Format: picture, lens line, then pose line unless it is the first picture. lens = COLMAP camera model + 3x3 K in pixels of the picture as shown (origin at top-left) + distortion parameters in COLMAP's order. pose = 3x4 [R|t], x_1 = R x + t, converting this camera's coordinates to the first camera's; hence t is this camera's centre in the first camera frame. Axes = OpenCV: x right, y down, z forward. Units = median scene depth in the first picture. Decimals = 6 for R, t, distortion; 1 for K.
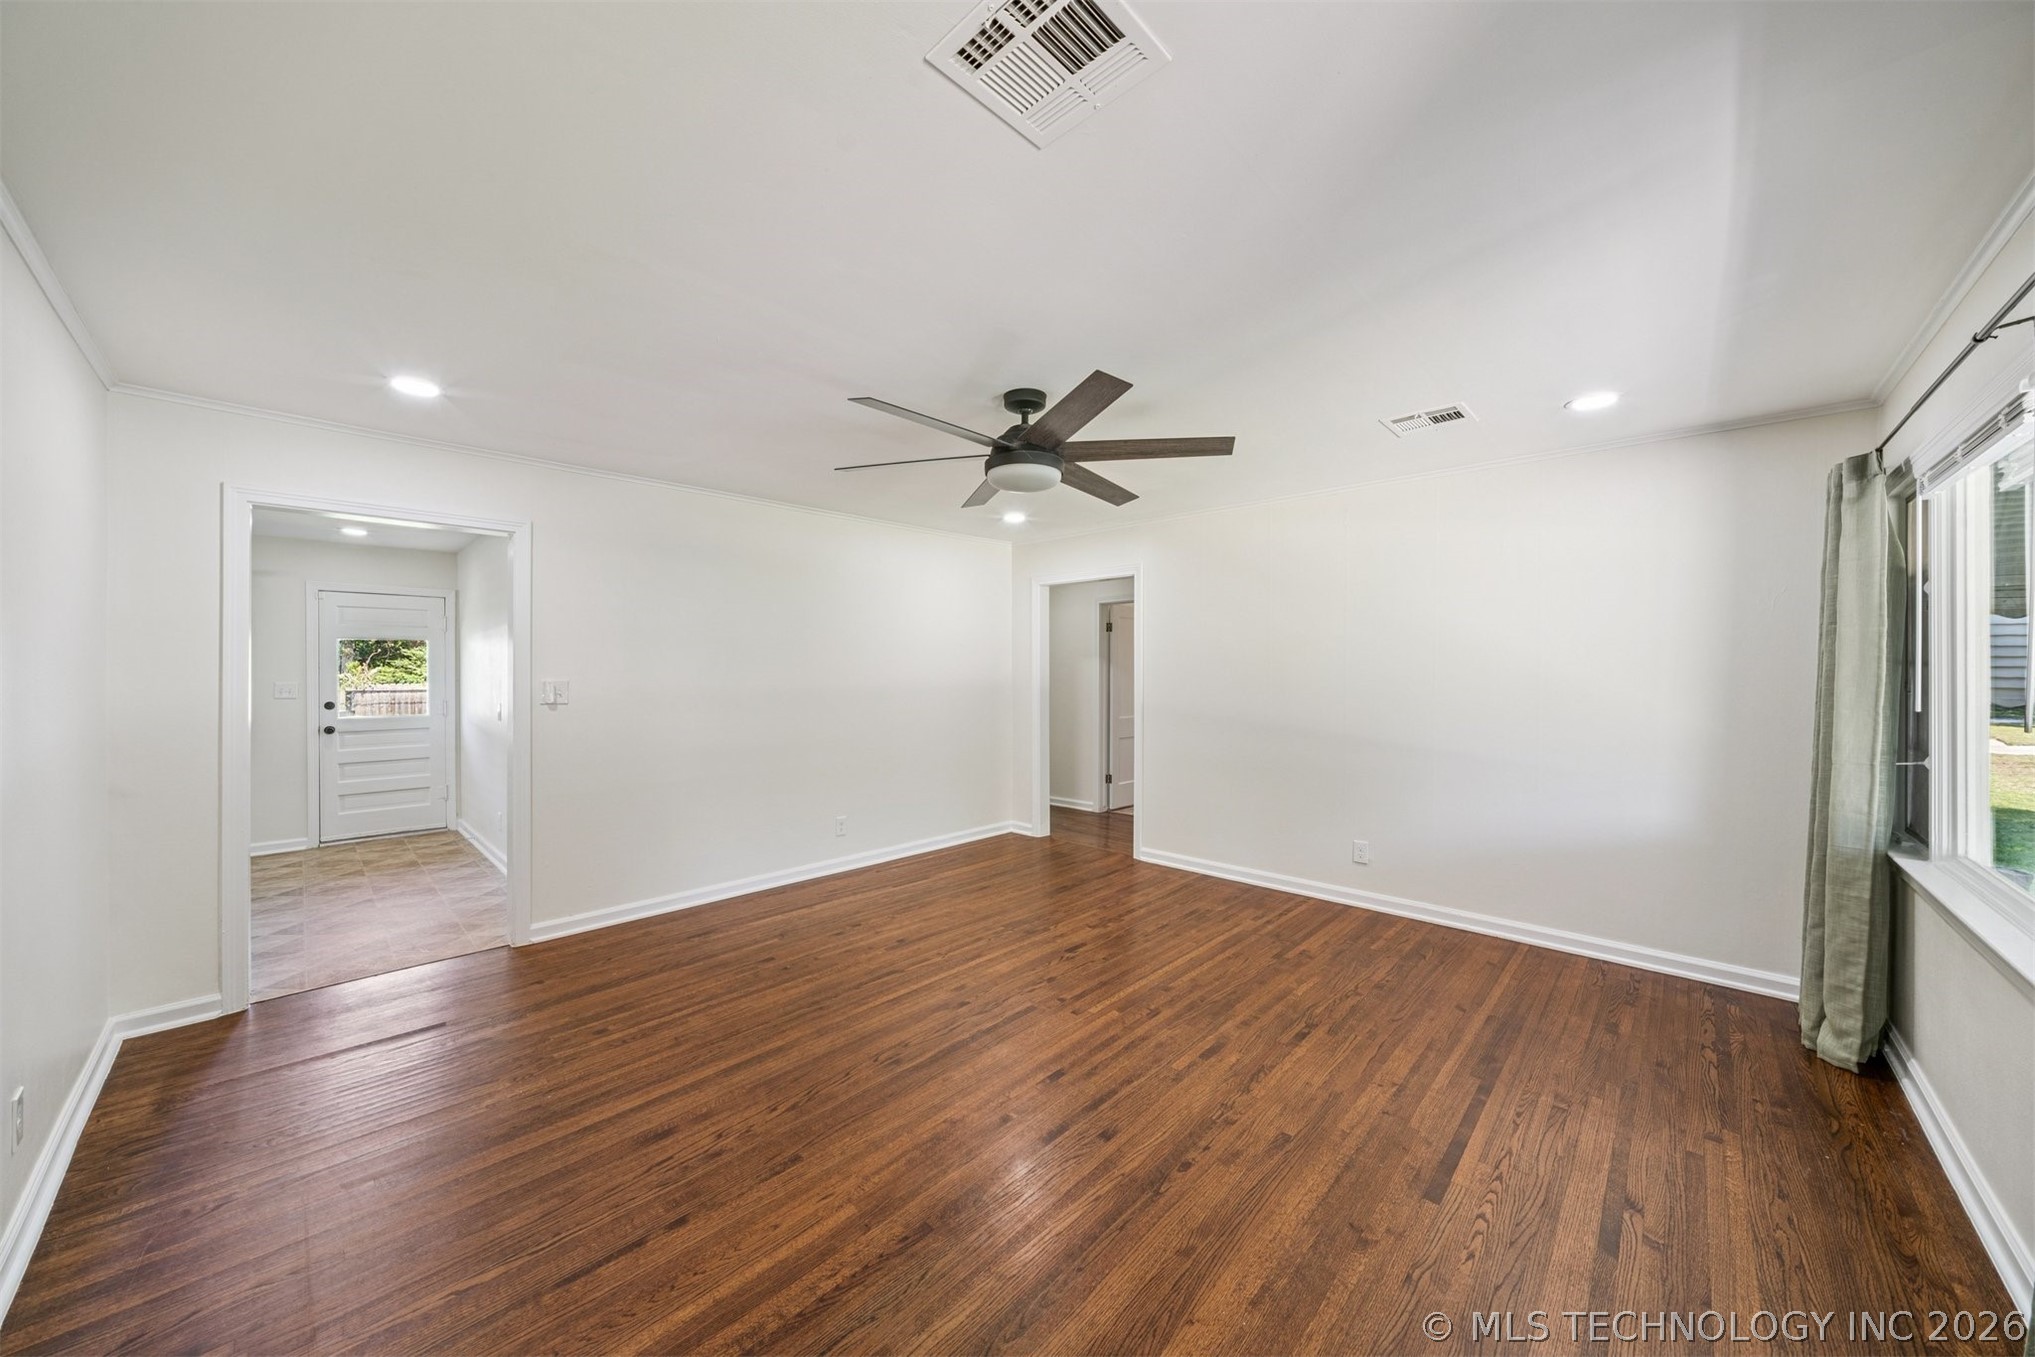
lens RADIAL K [[697.6, 0, 1000.8], [0, 697.6, 670.9], [0, 0, 1]] dist [-0.030946, 0.008641]
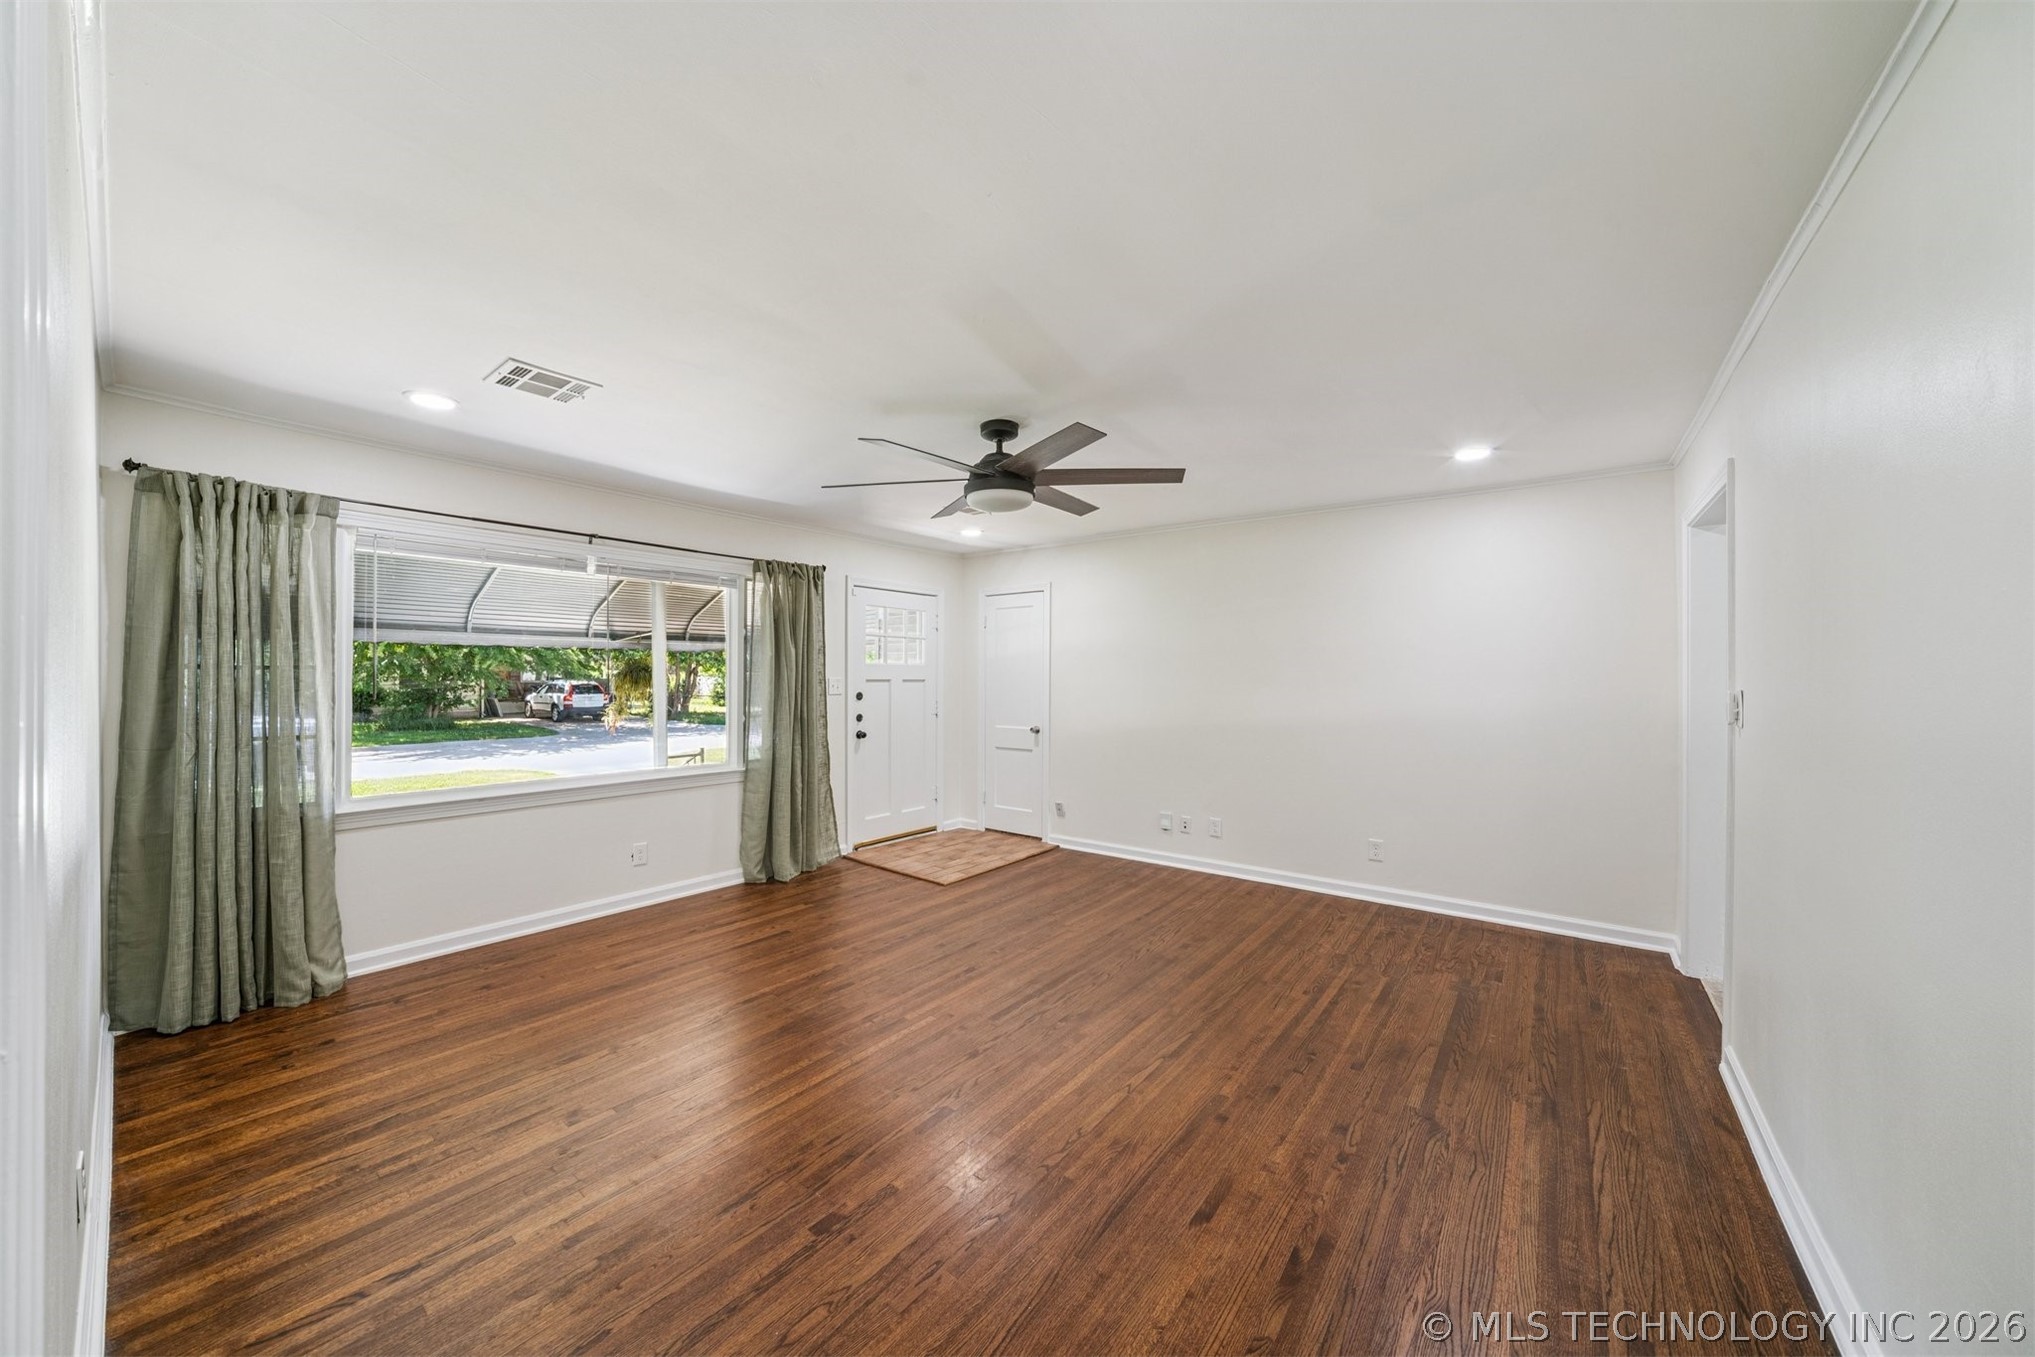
lens RADIAL K [[716.6, 0, 999.0], [0, 716.6, 671.7], [0, 0, 1]] dist [-0.030306, 0.009382]
pose [[-0.994293, -0.004322, -0.106596, 0.153035], [-0.003904, 0.999984, -0.004137, 0.003274], [0.106613, -0.003698, -0.994294, 2.103137]]
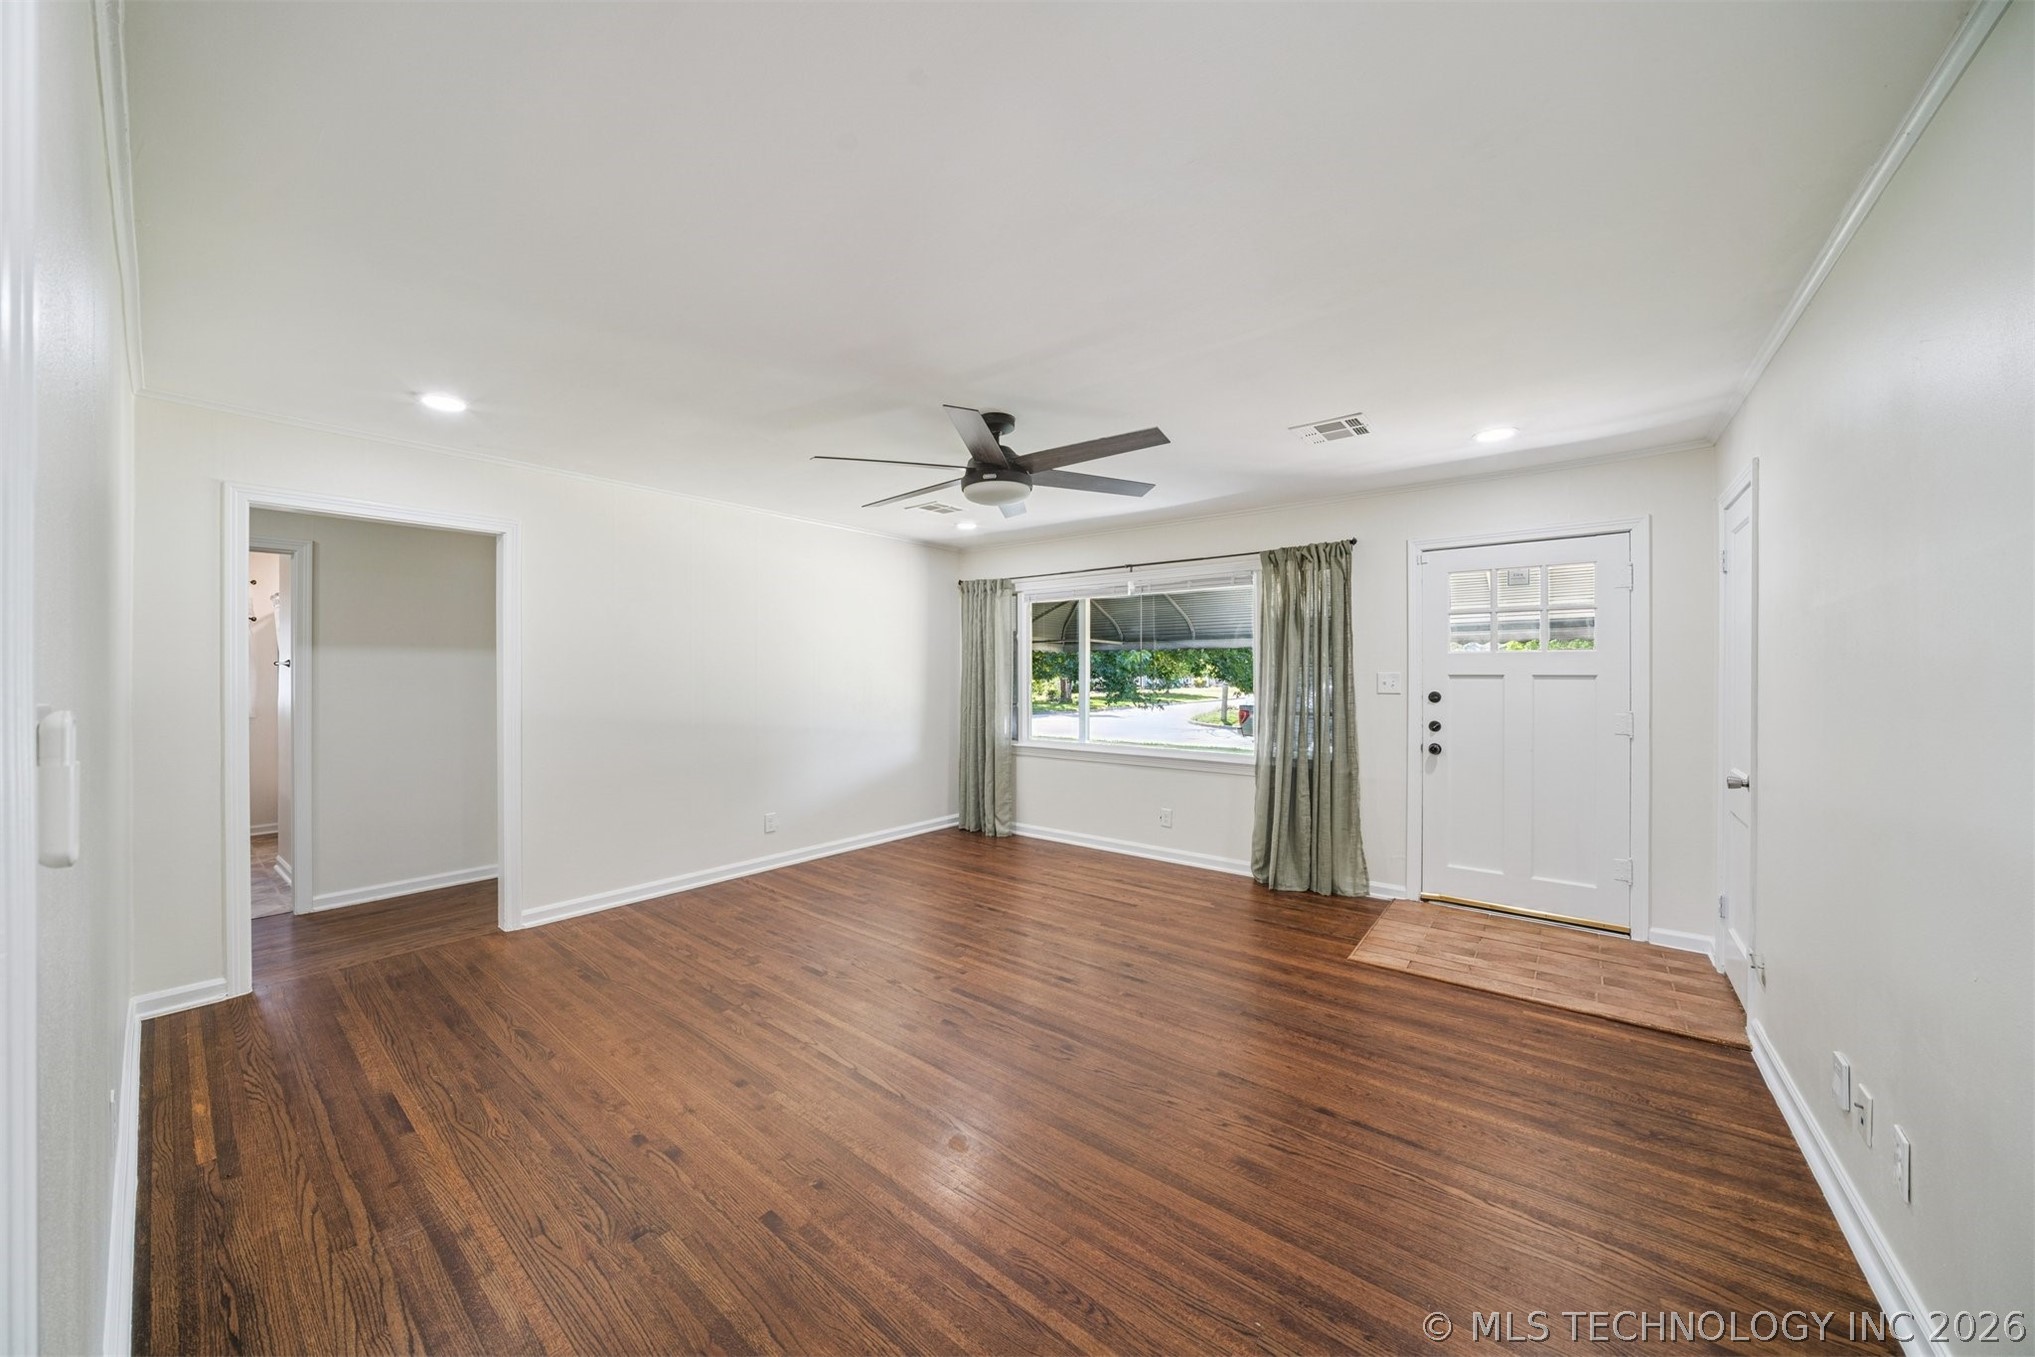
lens RADIAL K [[716.6, 0, 999.0], [0, 716.6, 671.7], [0, 0, 1]] dist [-0.030306, 0.009382]
pose [[-0.085855, 0.000968, 0.996307, -1.075507], [0.000384, 0.999999, -0.000938, 0.013315], [-0.996308, 0.000302, -0.085855, 1.080611]]
